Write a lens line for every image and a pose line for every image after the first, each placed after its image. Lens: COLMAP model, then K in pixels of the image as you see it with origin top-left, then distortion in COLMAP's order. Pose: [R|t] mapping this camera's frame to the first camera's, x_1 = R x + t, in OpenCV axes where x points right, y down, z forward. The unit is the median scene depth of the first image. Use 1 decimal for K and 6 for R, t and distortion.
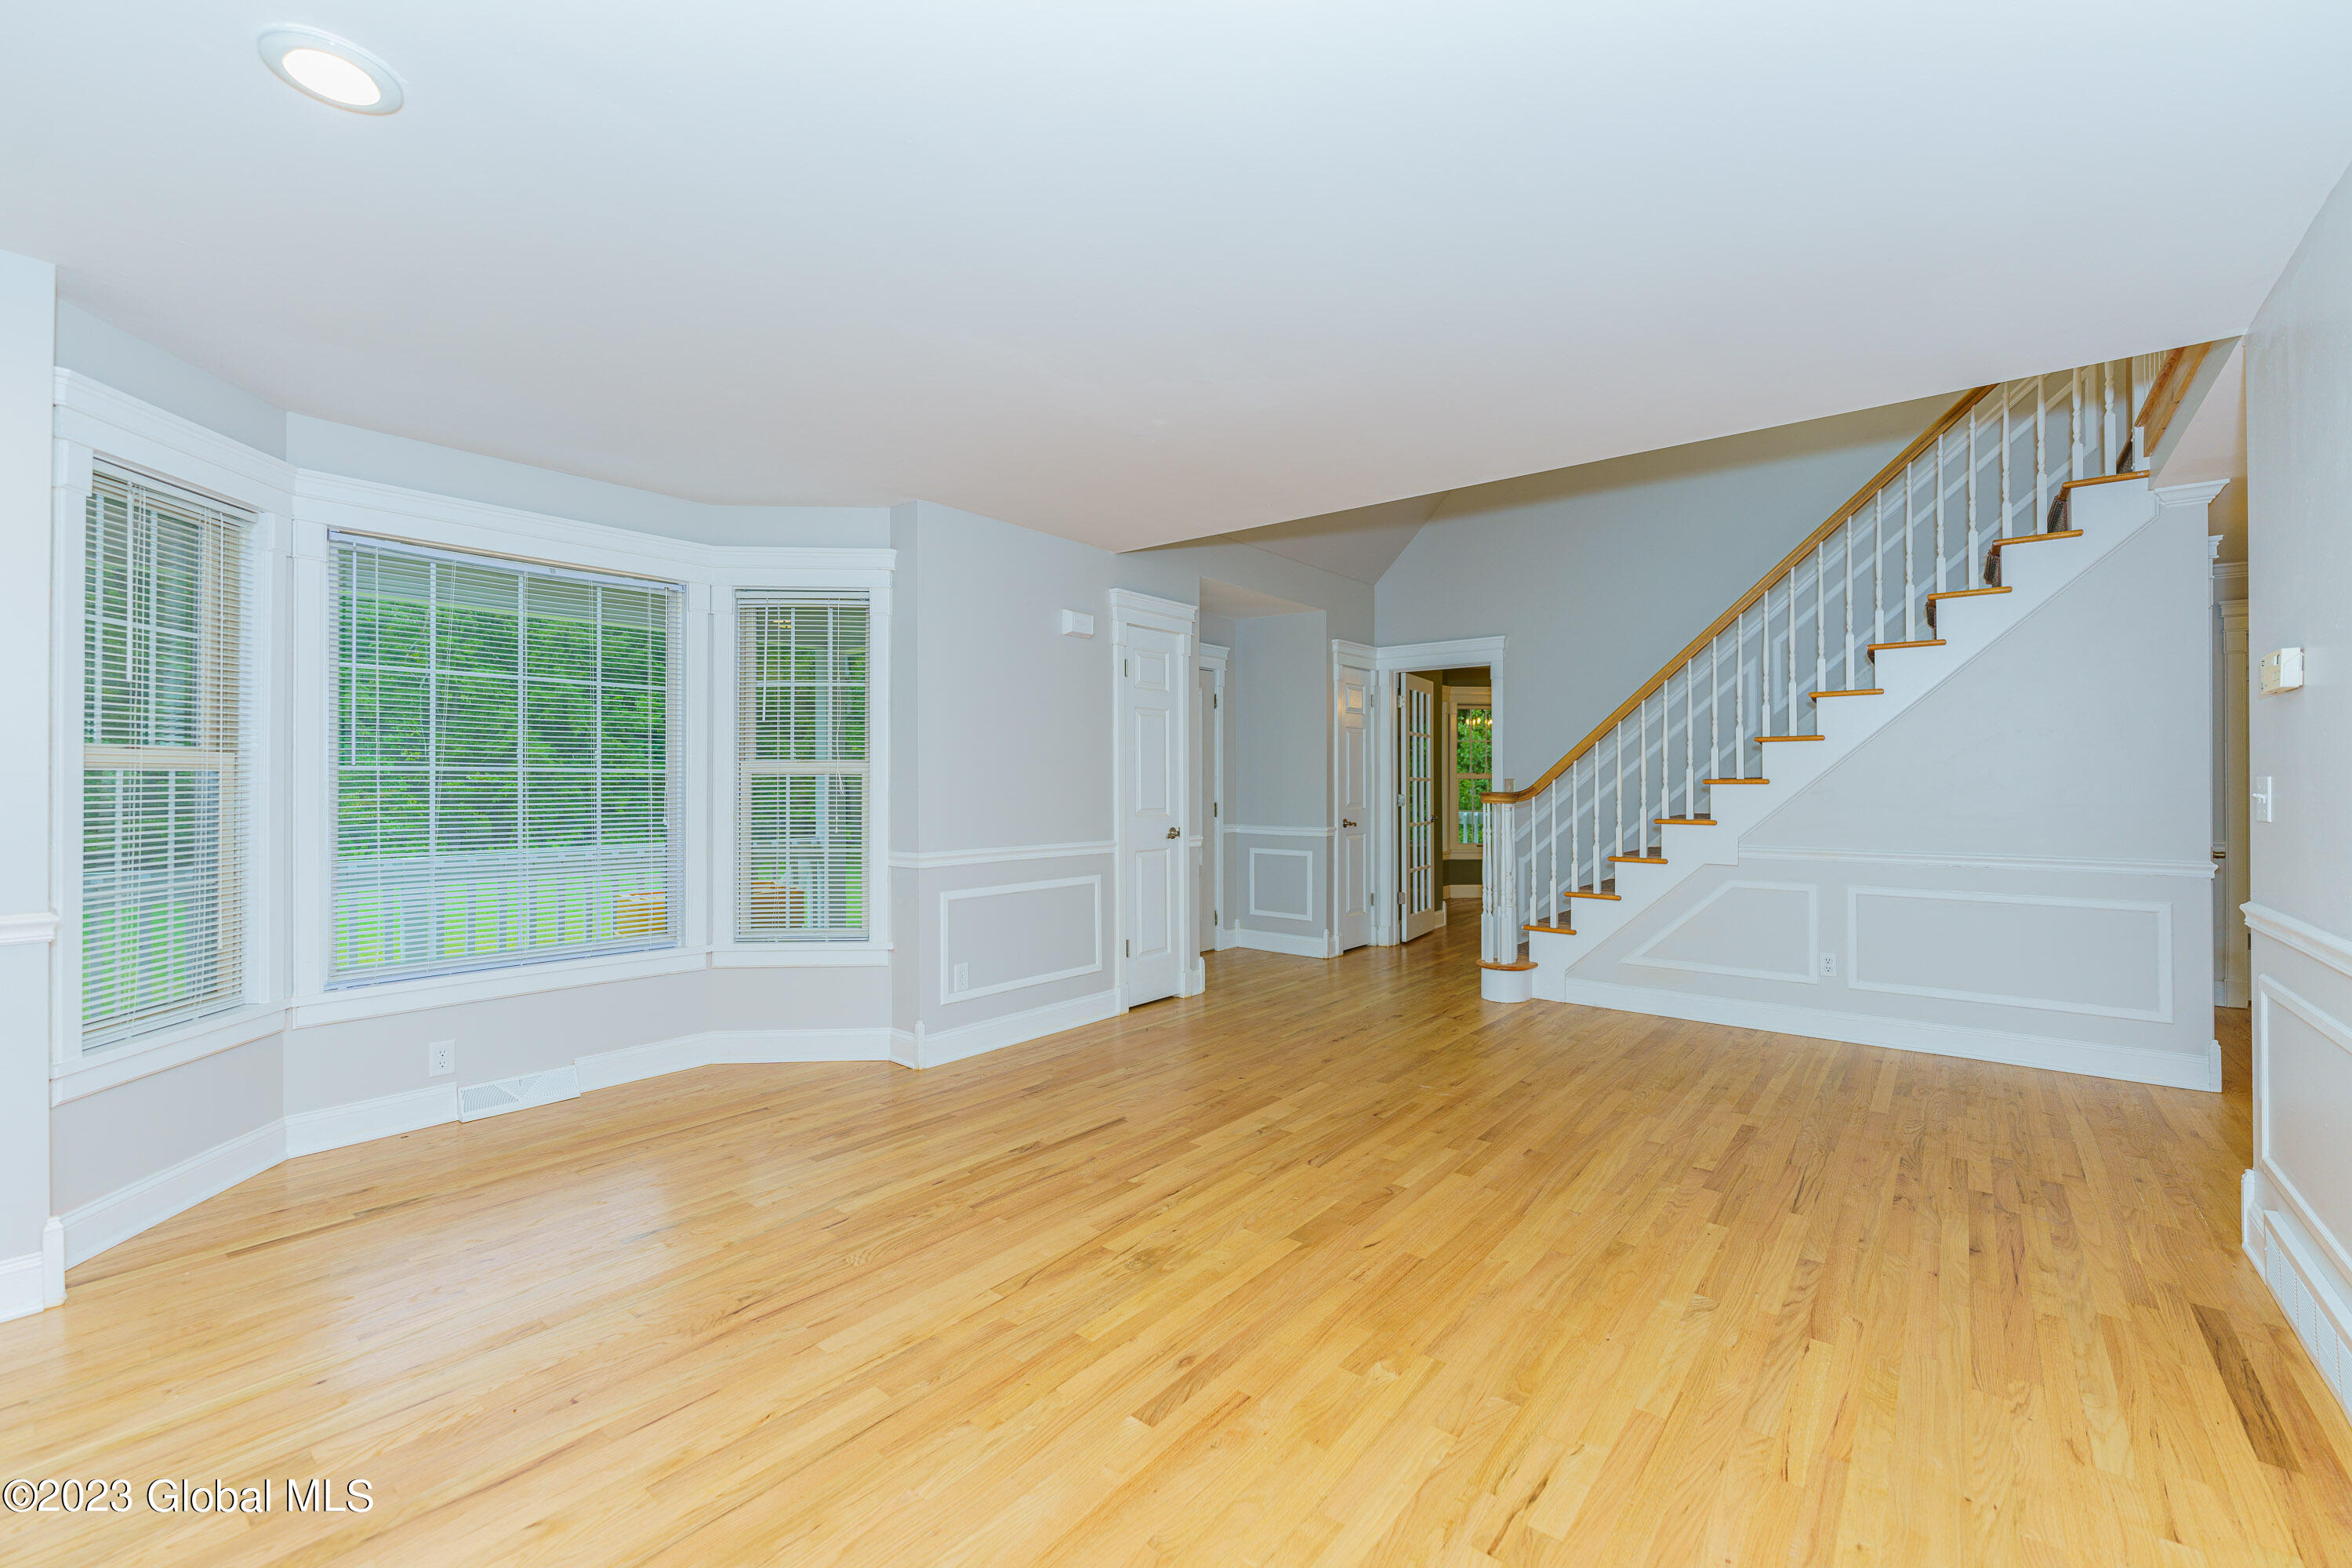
lens RADIAL K [[971.2, 0, 1177.8], [0, 971.2, 778.5], [0, 0, 1]] dist [-0.003041, -0.000304]
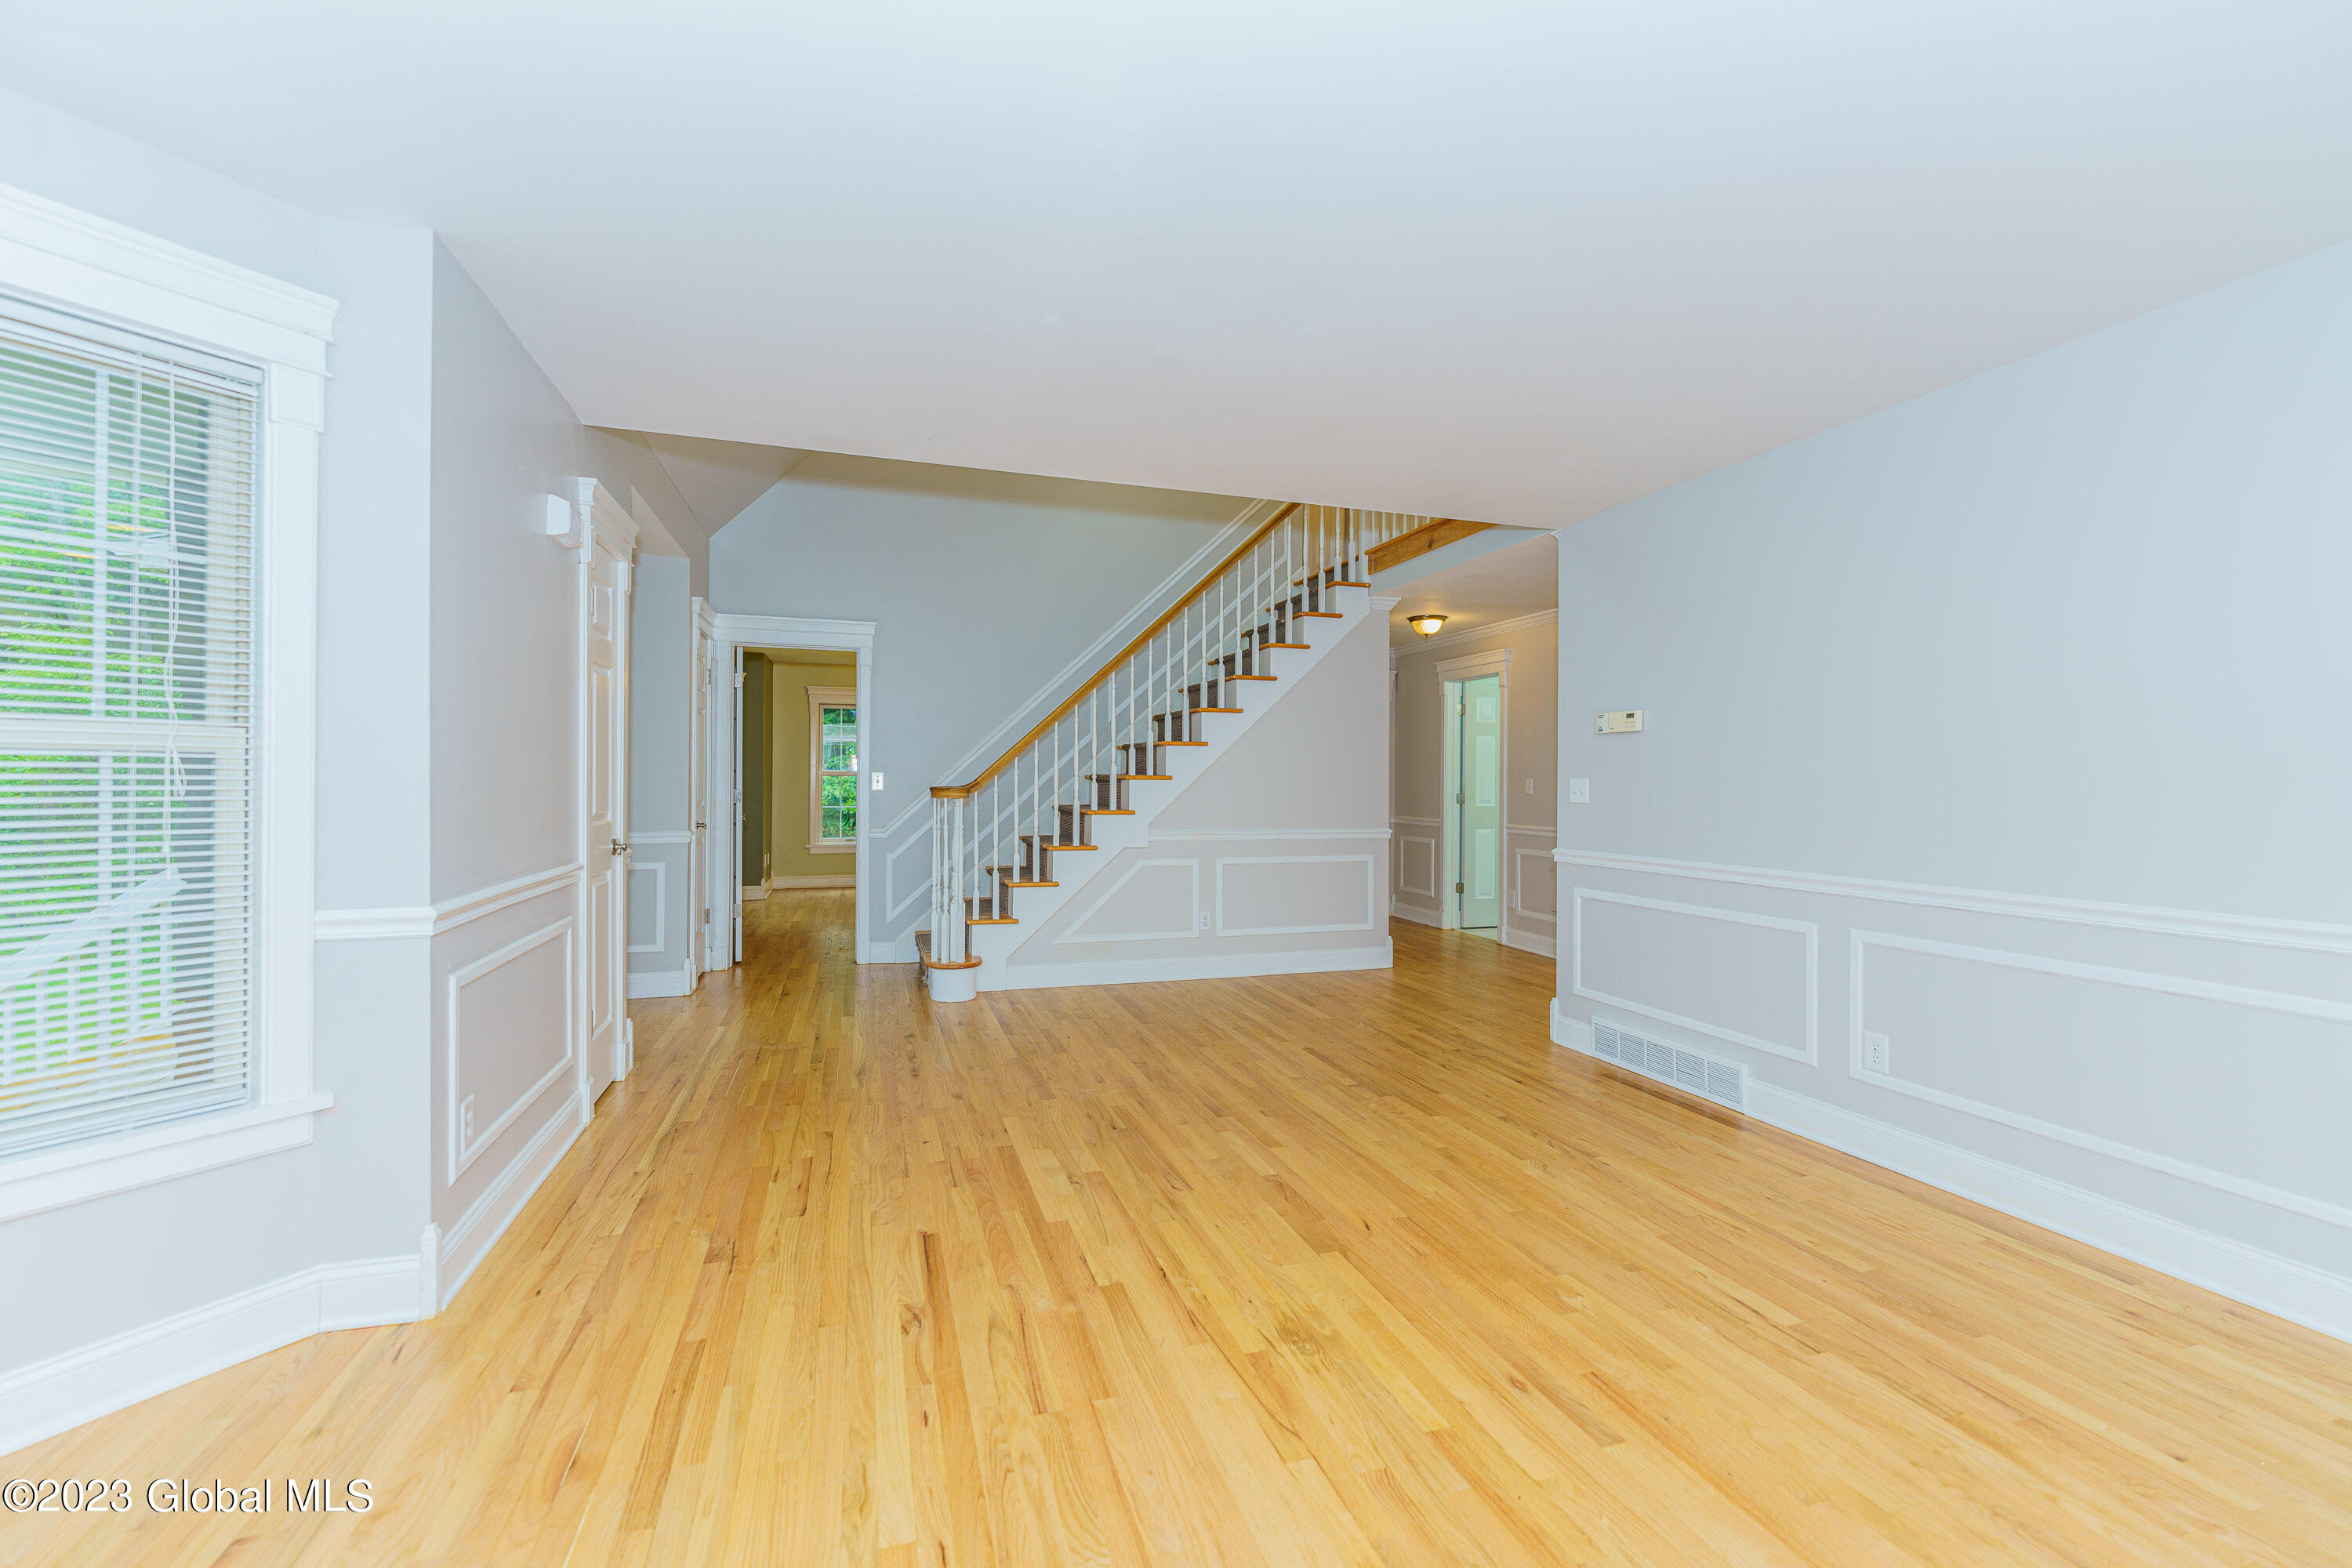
lens RADIAL K [[971.2, 0, 1171.0], [0, 971.2, 777.4], [0, 0, 1]] dist [-0.003041, -0.000304]
pose [[0.547552, 0.005404, 0.836754, -0.572904], [-0.011677, 0.999931, 0.001183, 0.001902], [-0.836690, -0.010418, 0.547578, 0.446412]]
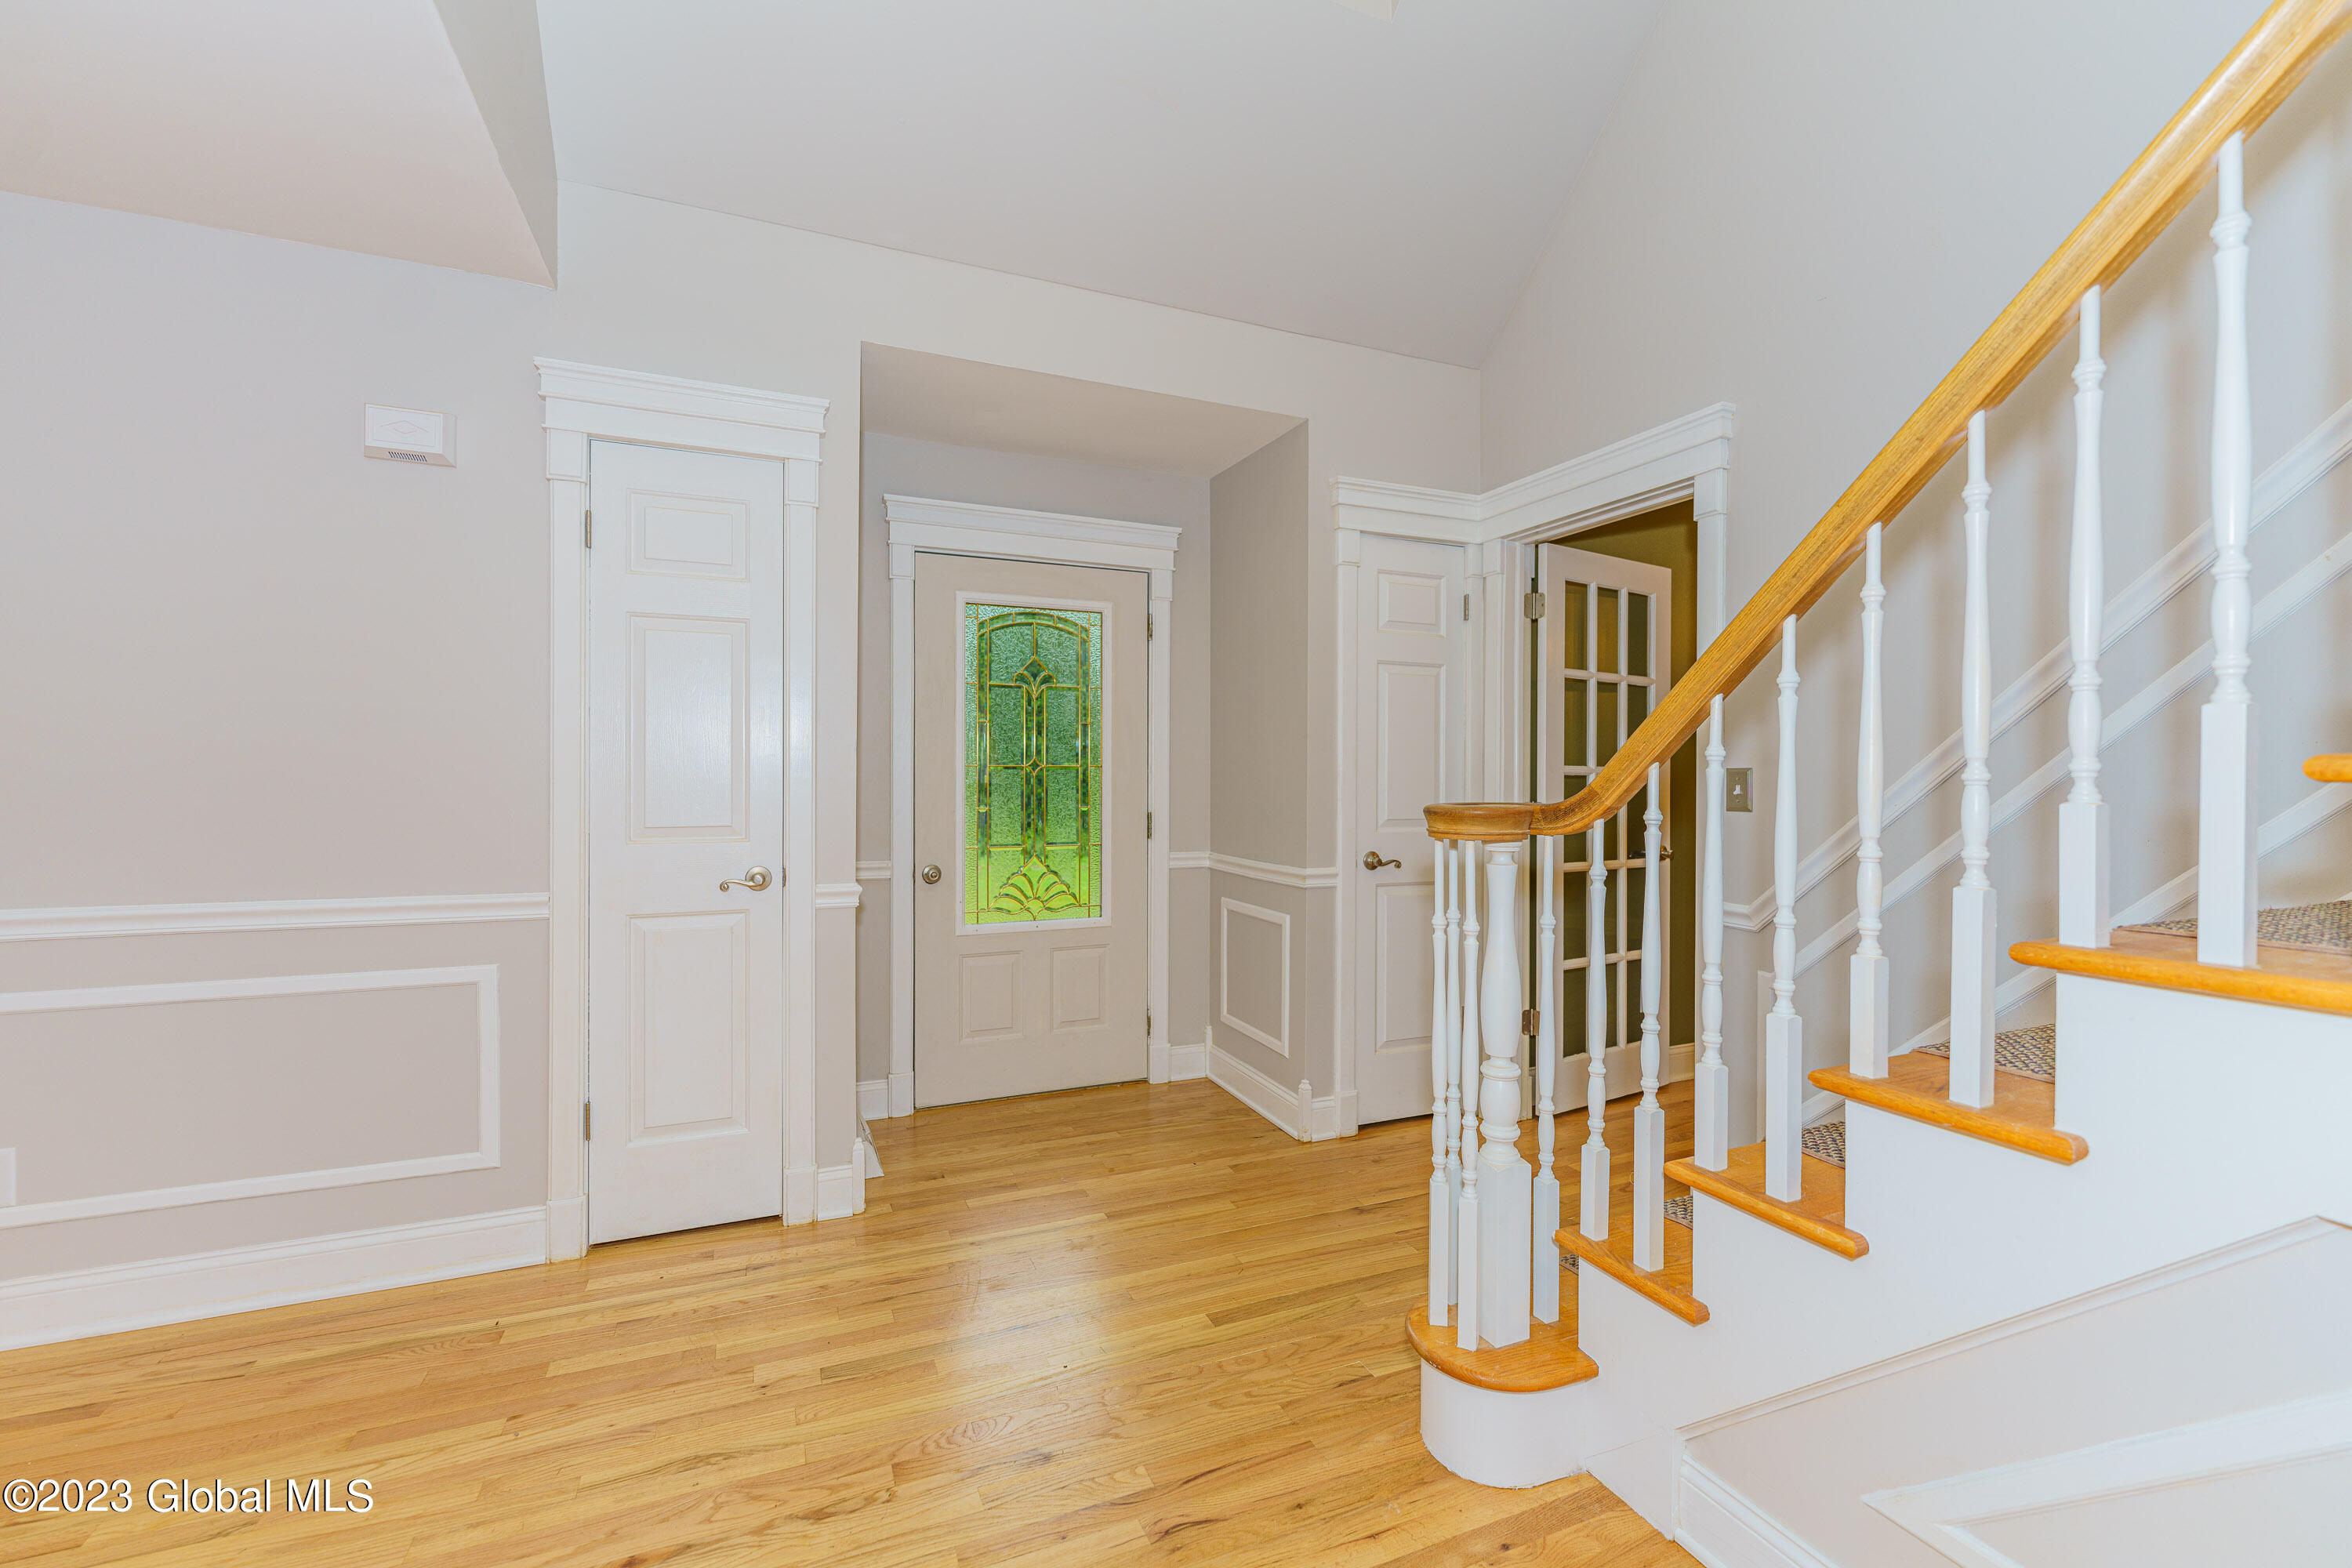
lens RADIAL K [[971.2, 0, 1169.4], [0, 971.2, 786.9], [0, 0, 1]] dist [-0.003041, -0.000304]
pose [[0.883192, 0.006381, -0.468969, 0.618213], [-0.002324, 0.999955, 0.009229, 0.010480], [0.469006, -0.007061, 0.883167, 1.052411]]
